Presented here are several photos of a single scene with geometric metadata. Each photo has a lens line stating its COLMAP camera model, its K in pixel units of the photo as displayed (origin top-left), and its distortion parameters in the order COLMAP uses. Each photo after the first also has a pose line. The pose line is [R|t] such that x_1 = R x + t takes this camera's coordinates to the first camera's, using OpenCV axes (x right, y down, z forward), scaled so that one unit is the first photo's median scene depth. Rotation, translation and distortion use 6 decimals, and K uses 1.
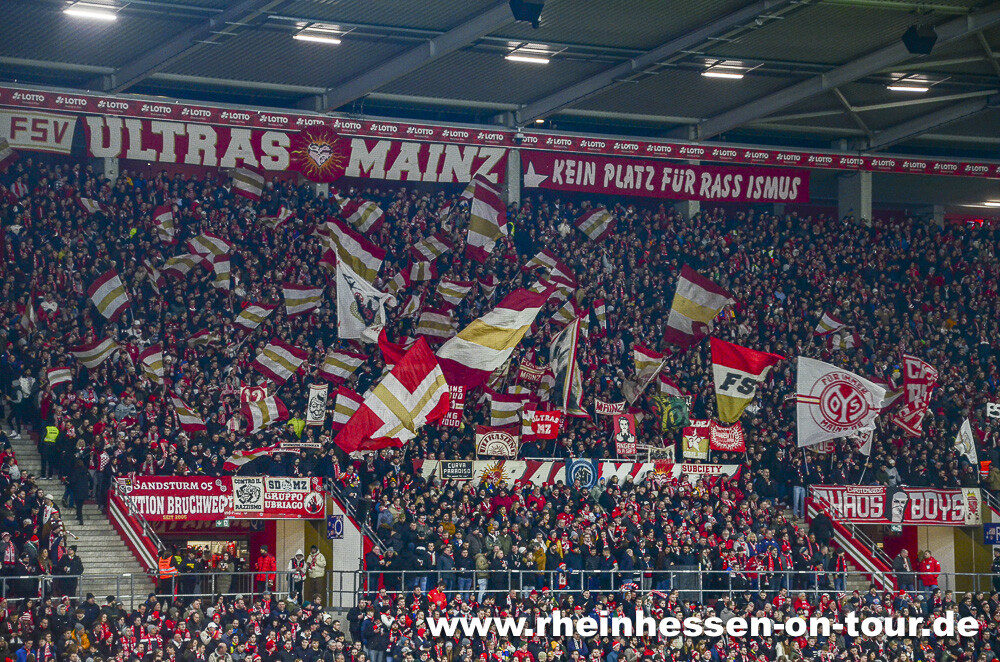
lens RADIAL K [[3124.7, 0, 493.2], [0, 3124.7, 359.4], [0, 0, 1]] dist [1.021088, 0.000000]
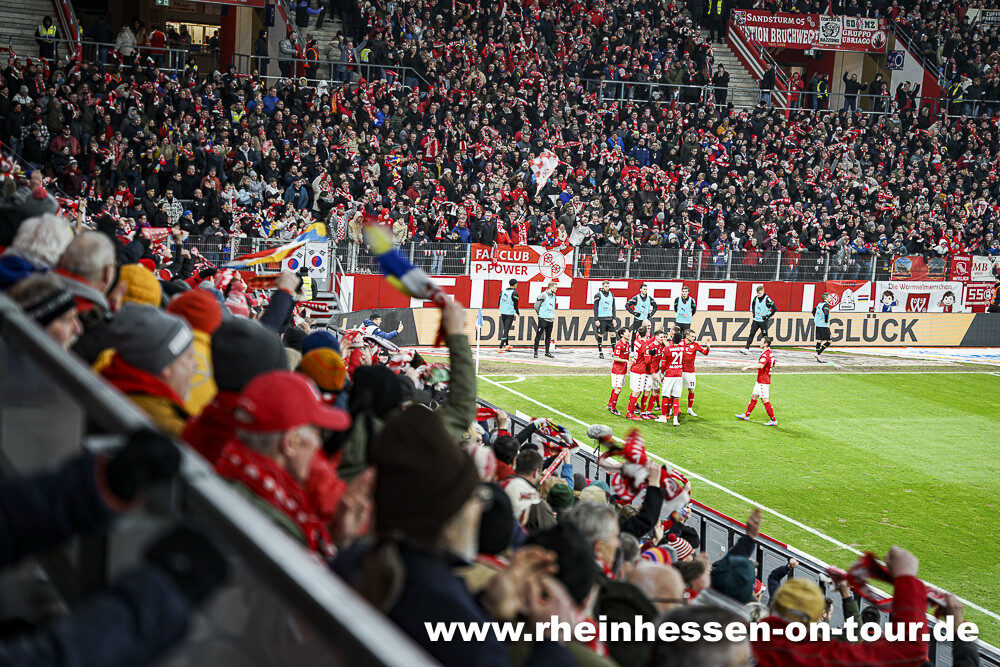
lens RADIAL K [[1879.5, 0, 494.6], [0, 1879.5, 325.1], [0, 0, 1]] dist [0.318900, 0.000000]
pose [[0.992384, 0.081338, -0.092516, -0.130208], [-0.061508, 0.977874, 0.199949, 0.013745], [0.106732, -0.192736, 0.975429, 0.219245]]
